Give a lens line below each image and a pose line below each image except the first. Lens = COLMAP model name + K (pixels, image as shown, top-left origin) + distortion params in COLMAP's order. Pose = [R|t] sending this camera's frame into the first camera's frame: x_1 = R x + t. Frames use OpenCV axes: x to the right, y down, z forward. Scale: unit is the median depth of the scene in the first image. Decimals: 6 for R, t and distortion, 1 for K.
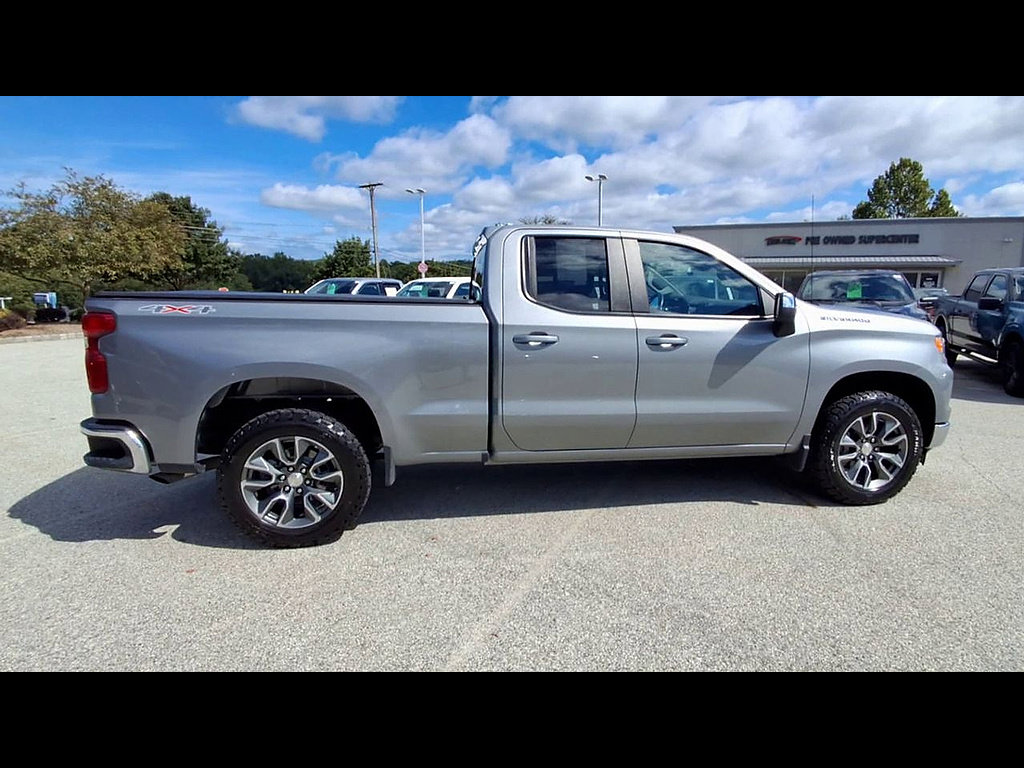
lens RADIAL K [[541.4, 0, 557.0], [0, 541.4, 385.7], [0, 0, 1]] dist [0.004379, -0.018027]
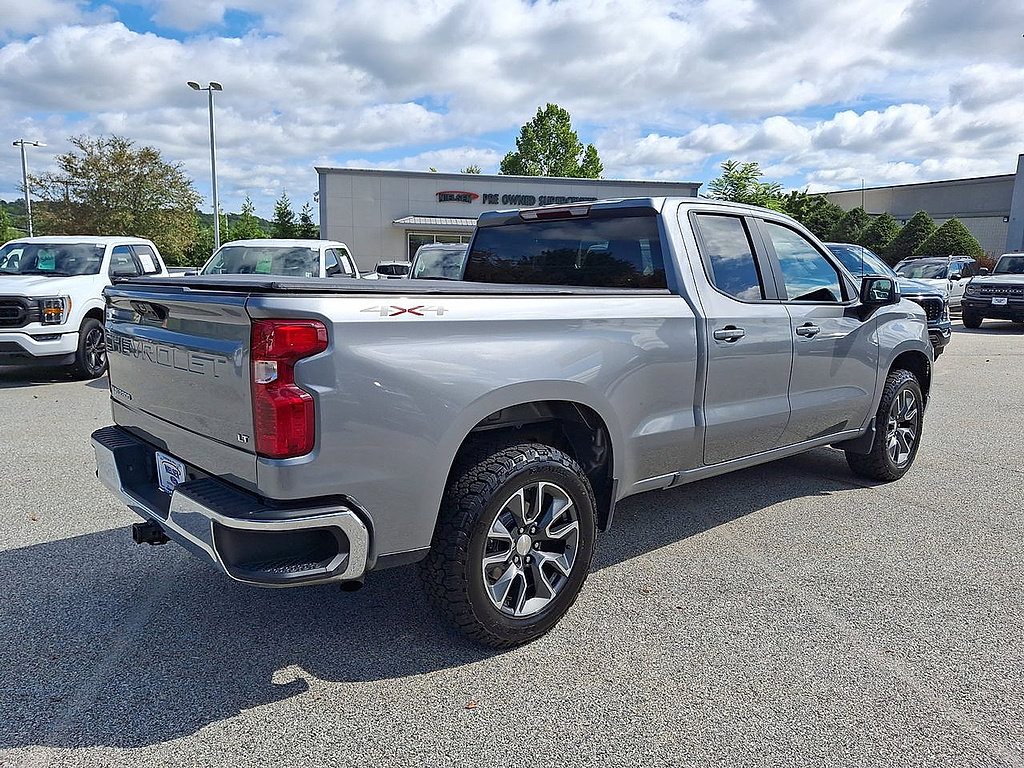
lens RADIAL K [[759.1, 0, 512.0], [0, 759.1, 384.0], [0, 0, 1]] dist [0.055795, -0.099240]
pose [[0.855504, -0.074848, 0.512359, -0.881926], [0.078831, 0.996790, 0.013989, -0.046574], [-0.511761, 0.028423, 0.858658, 0.127251]]
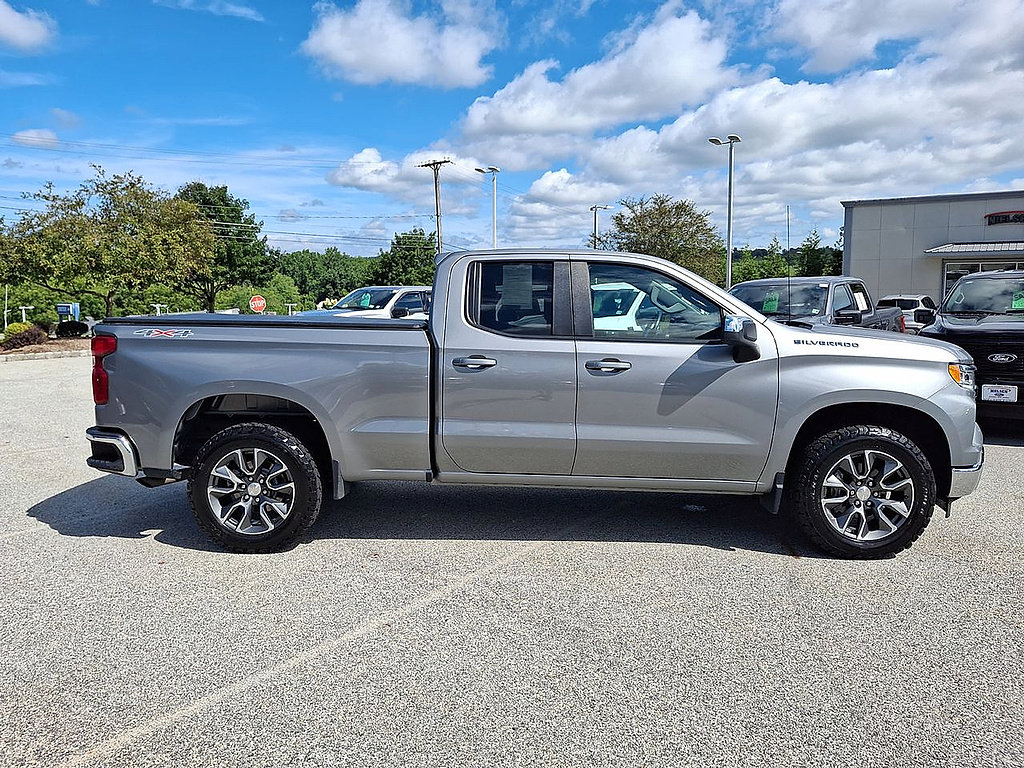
lens RADIAL K [[759.1, 0, 512.0], [0, 759.1, 384.0], [0, 0, 1]] dist [0.055795, -0.099240]
pose [[0.972862, 0.016269, -0.230814, 0.327526], [-0.029179, 0.998188, -0.052631, 0.025397], [0.229540, 0.057937, 0.971573, -0.337620]]
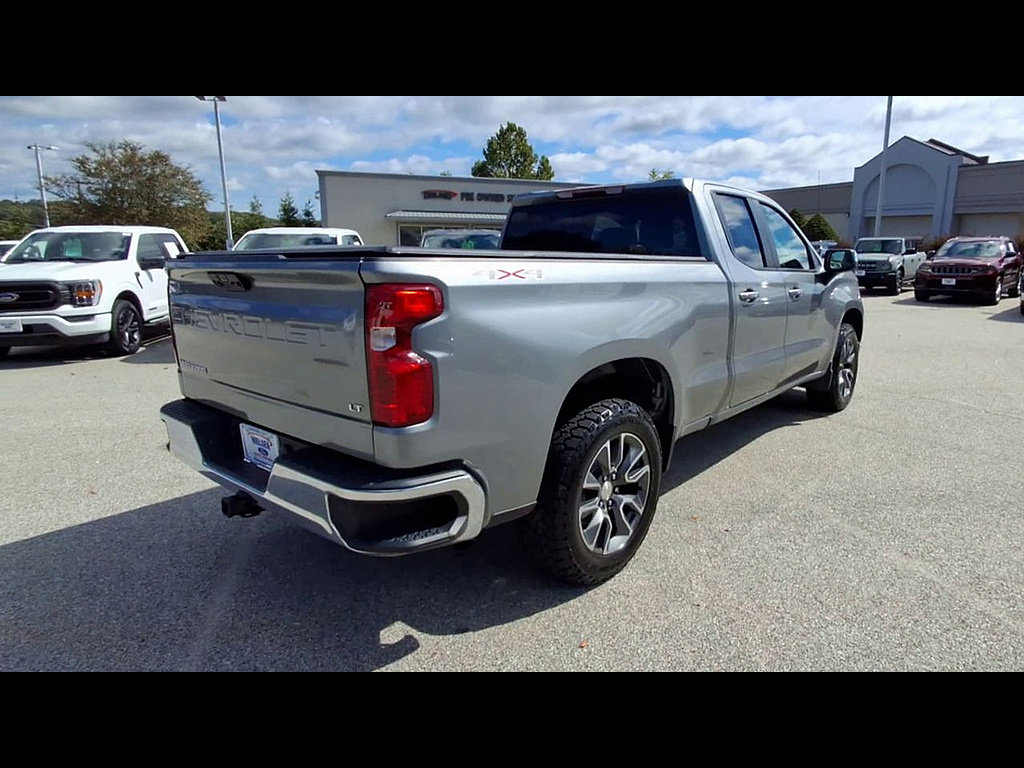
lens RADIAL K [[597.0, 0, 583.6], [0, 597.0, 359.3], [0, 0, 1]] dist [-0.011935, -0.000389]
pose [[0.753853, -0.118539, 0.646262, -0.924330], [0.110179, 0.992470, 0.053519, -0.055945], [-0.647740, 0.030859, 0.761237, 0.322750]]
